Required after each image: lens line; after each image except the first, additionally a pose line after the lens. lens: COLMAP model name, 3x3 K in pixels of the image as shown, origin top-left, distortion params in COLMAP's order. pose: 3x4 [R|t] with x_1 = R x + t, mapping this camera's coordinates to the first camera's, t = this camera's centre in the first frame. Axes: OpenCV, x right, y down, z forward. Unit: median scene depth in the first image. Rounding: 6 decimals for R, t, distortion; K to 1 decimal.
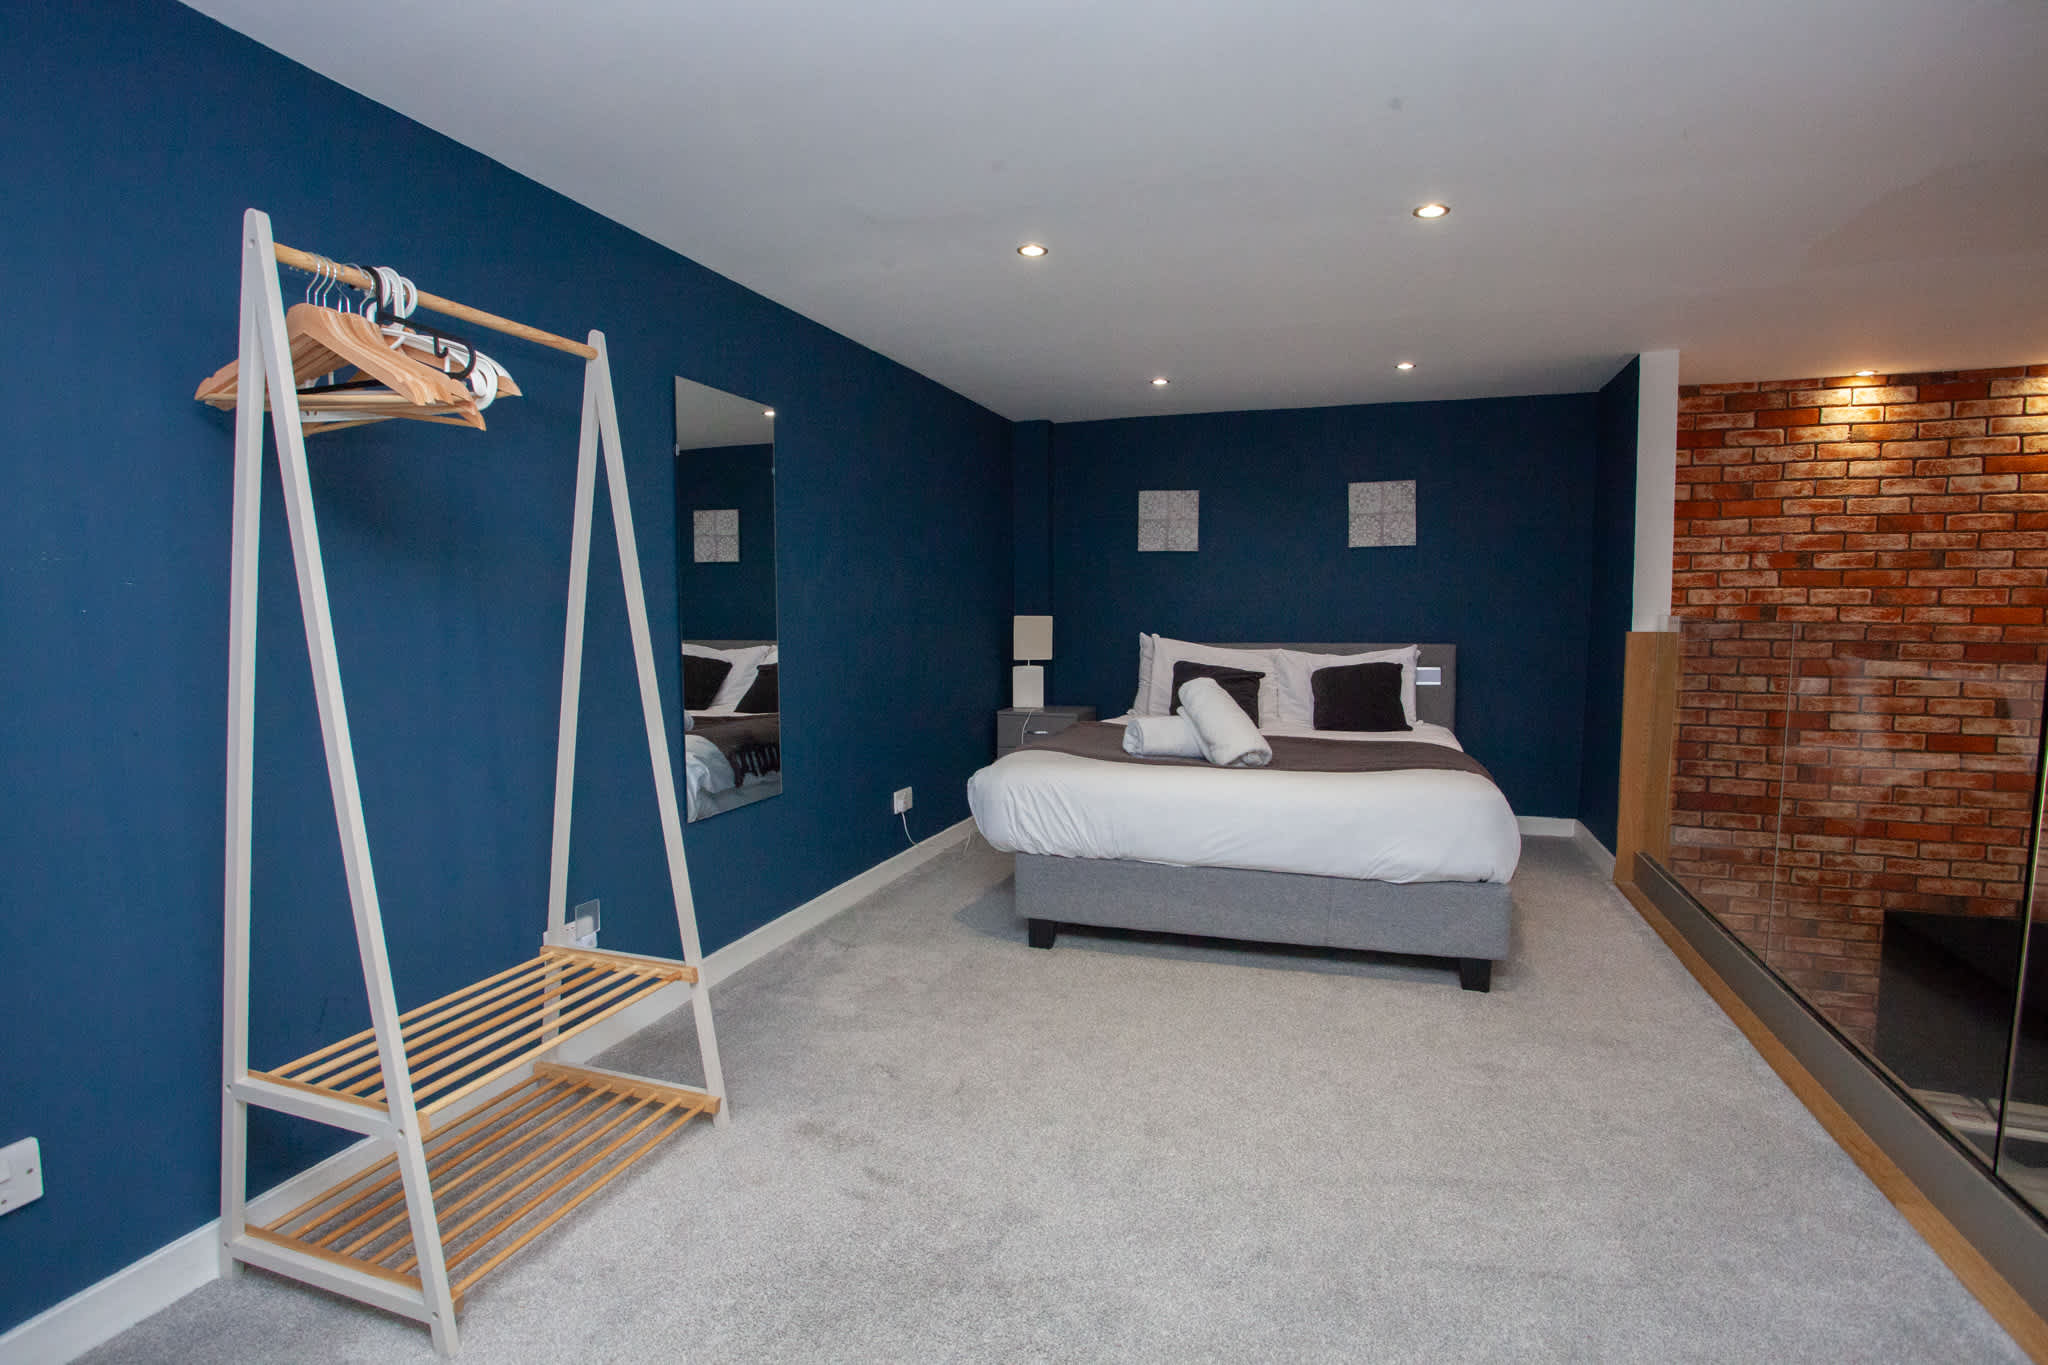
lens RADIAL K [[1006.2, 0, 1009.9], [0, 1006.2, 694.4], [0, 0, 1]] dist [-0.068026, 0.029254]
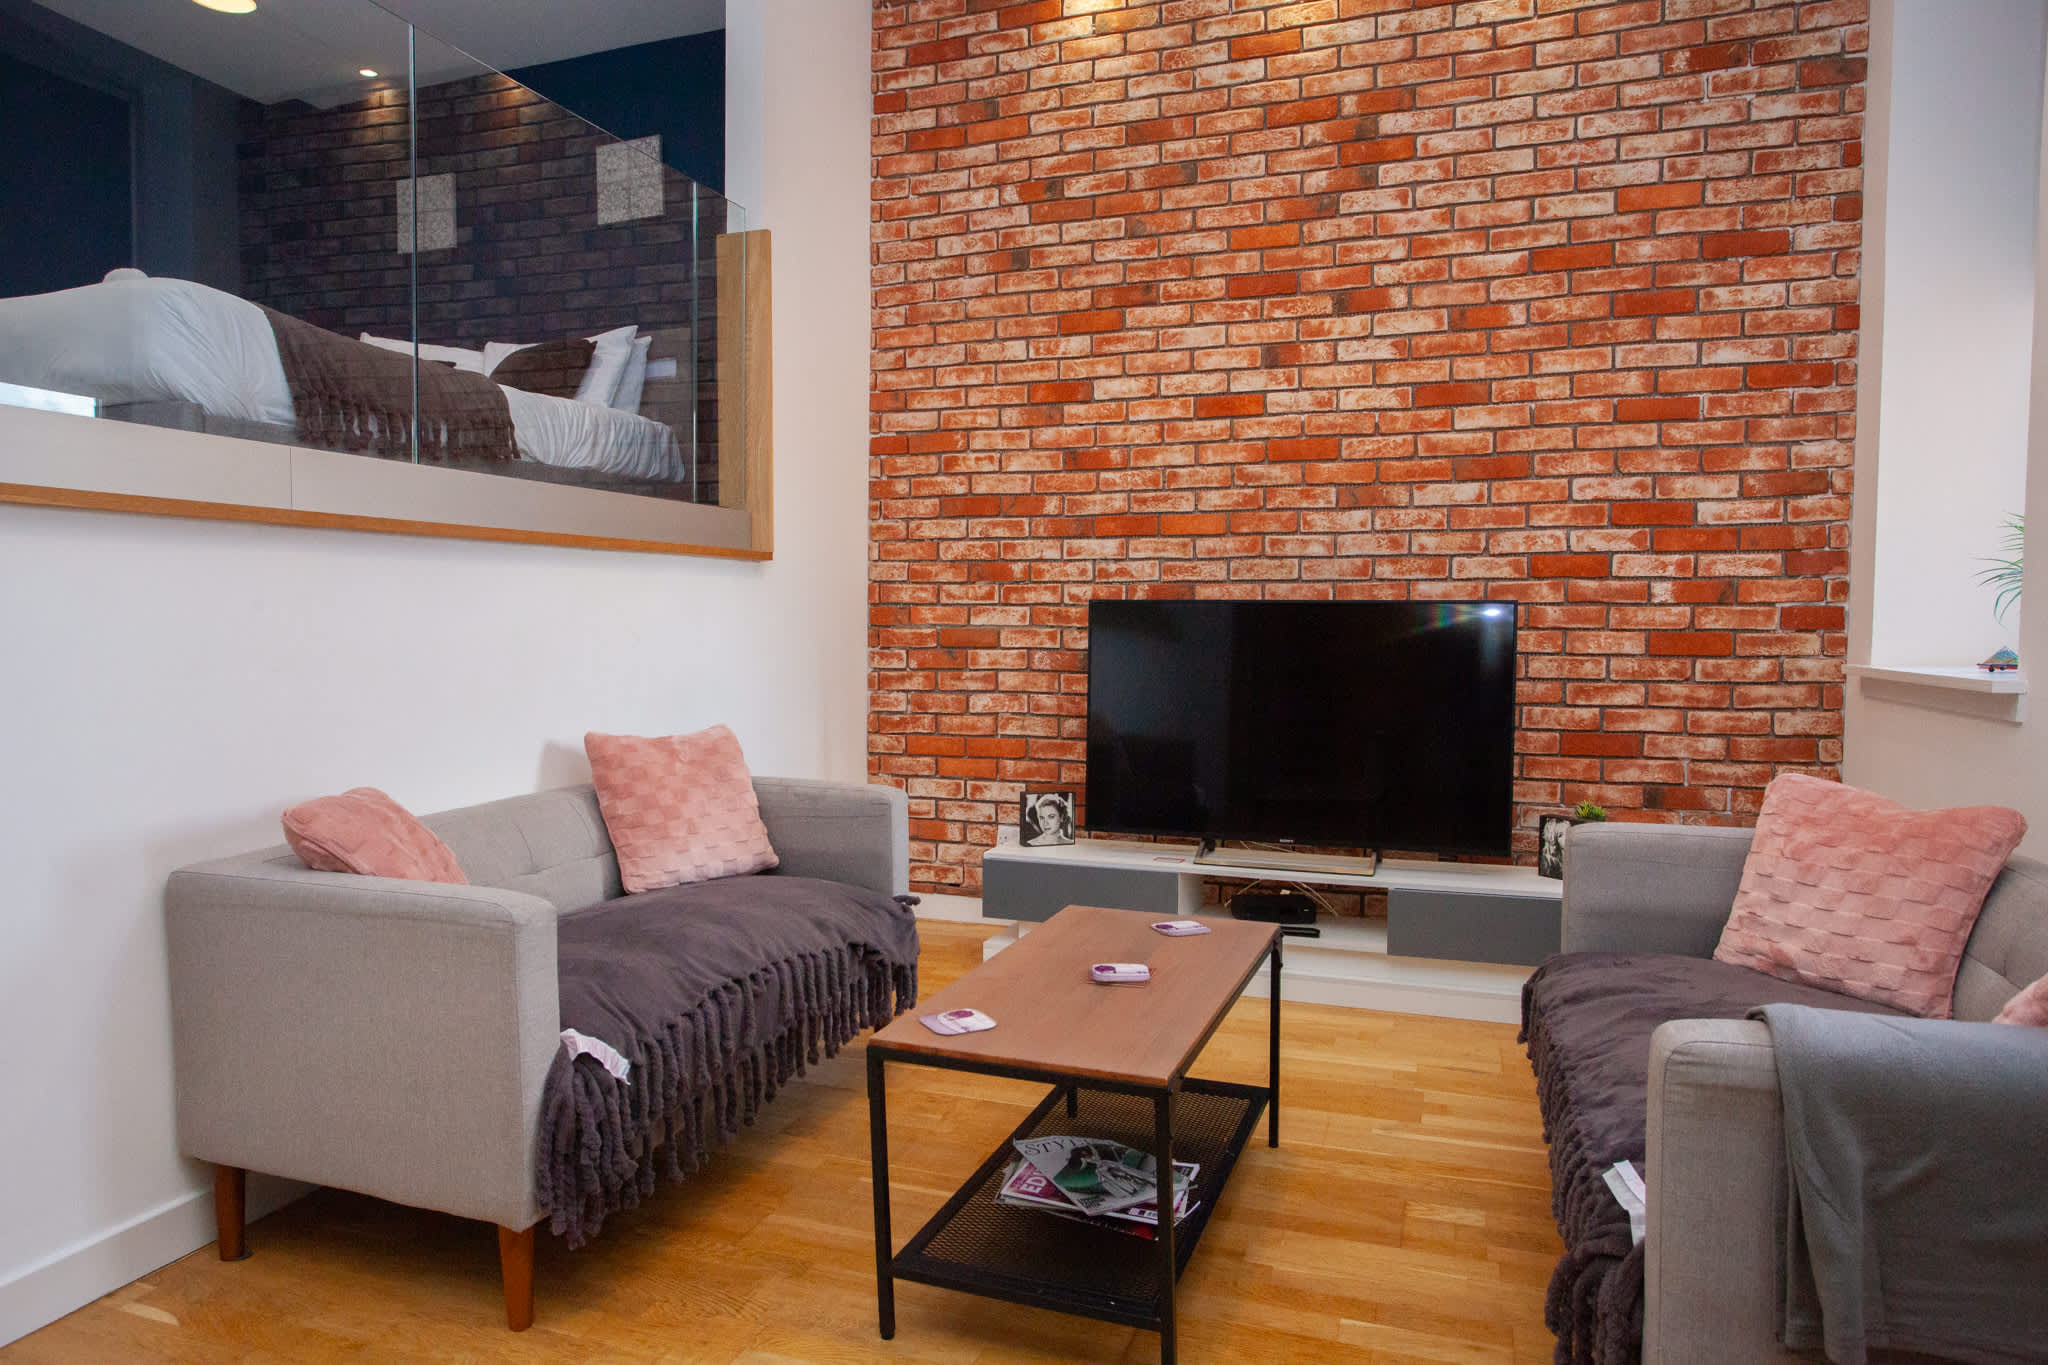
lens RADIAL K [[1264.3, 0, 1000.8], [0, 1264.3, 673.8], [0, 0, 1]] dist [-0.058361, 0.043373]
pose [[0.999791, 0.006529, -0.019385, 0.799587], [-0.007368, 0.999025, -0.043531, 0.304278], [0.019082, 0.043665, 0.998864, -0.005187]]
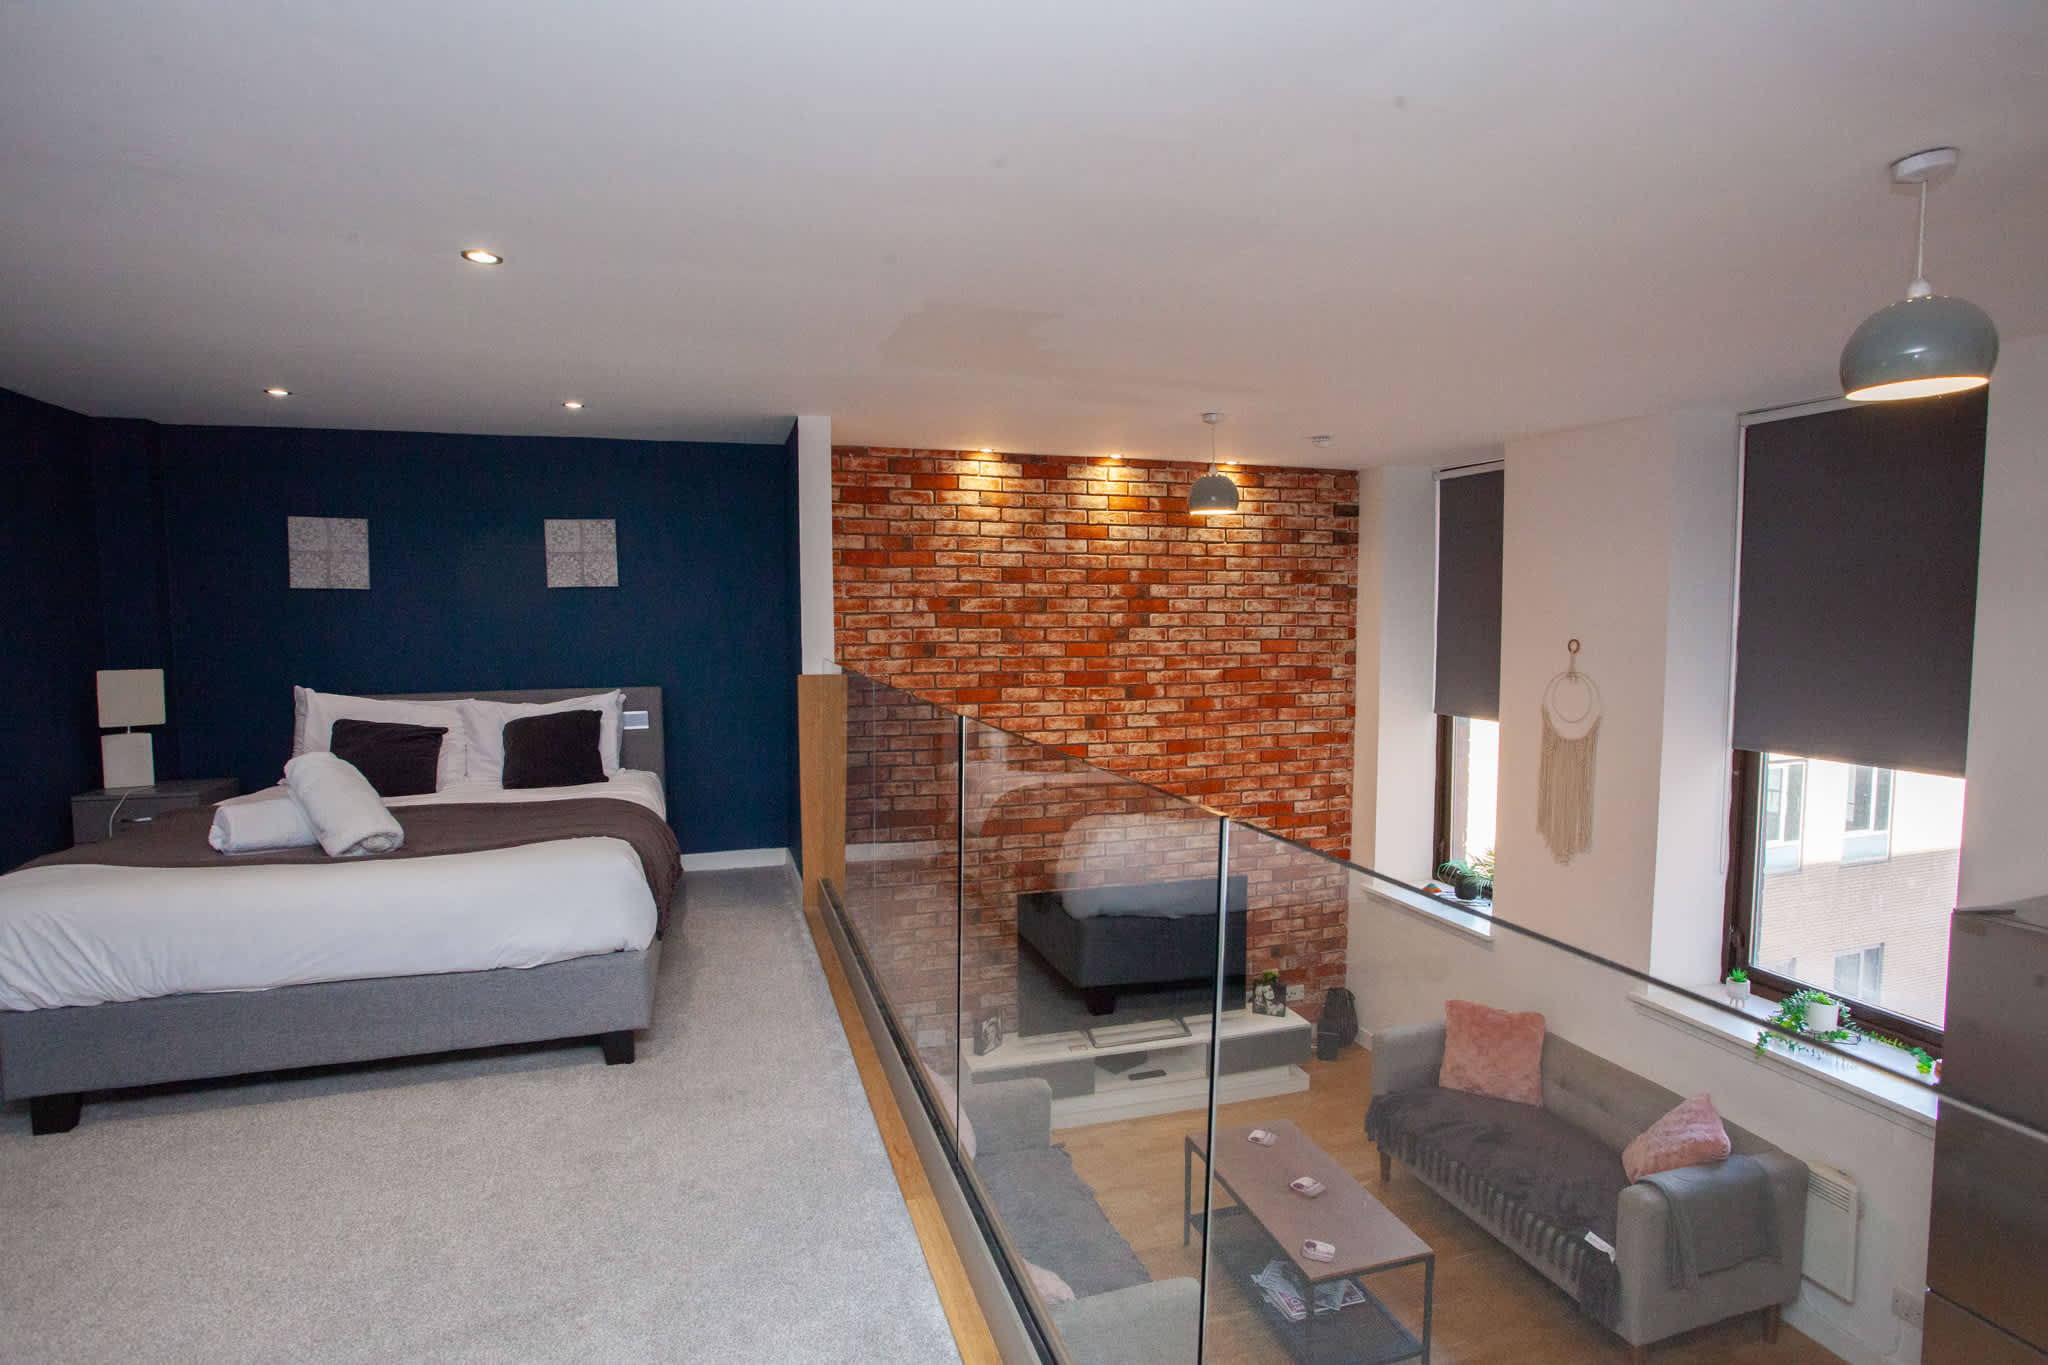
lens RADIAL K [[1006.2, 0, 1023.5], [0, 1006.2, 692.5], [0, 0, 1]] dist [-0.068026, 0.029254]
pose [[0.802931, -0.045444, 0.594337, 0.161867], [0.053156, 0.998576, 0.004540, -0.033367], [-0.593697, 0.027947, 0.804203, -0.018257]]
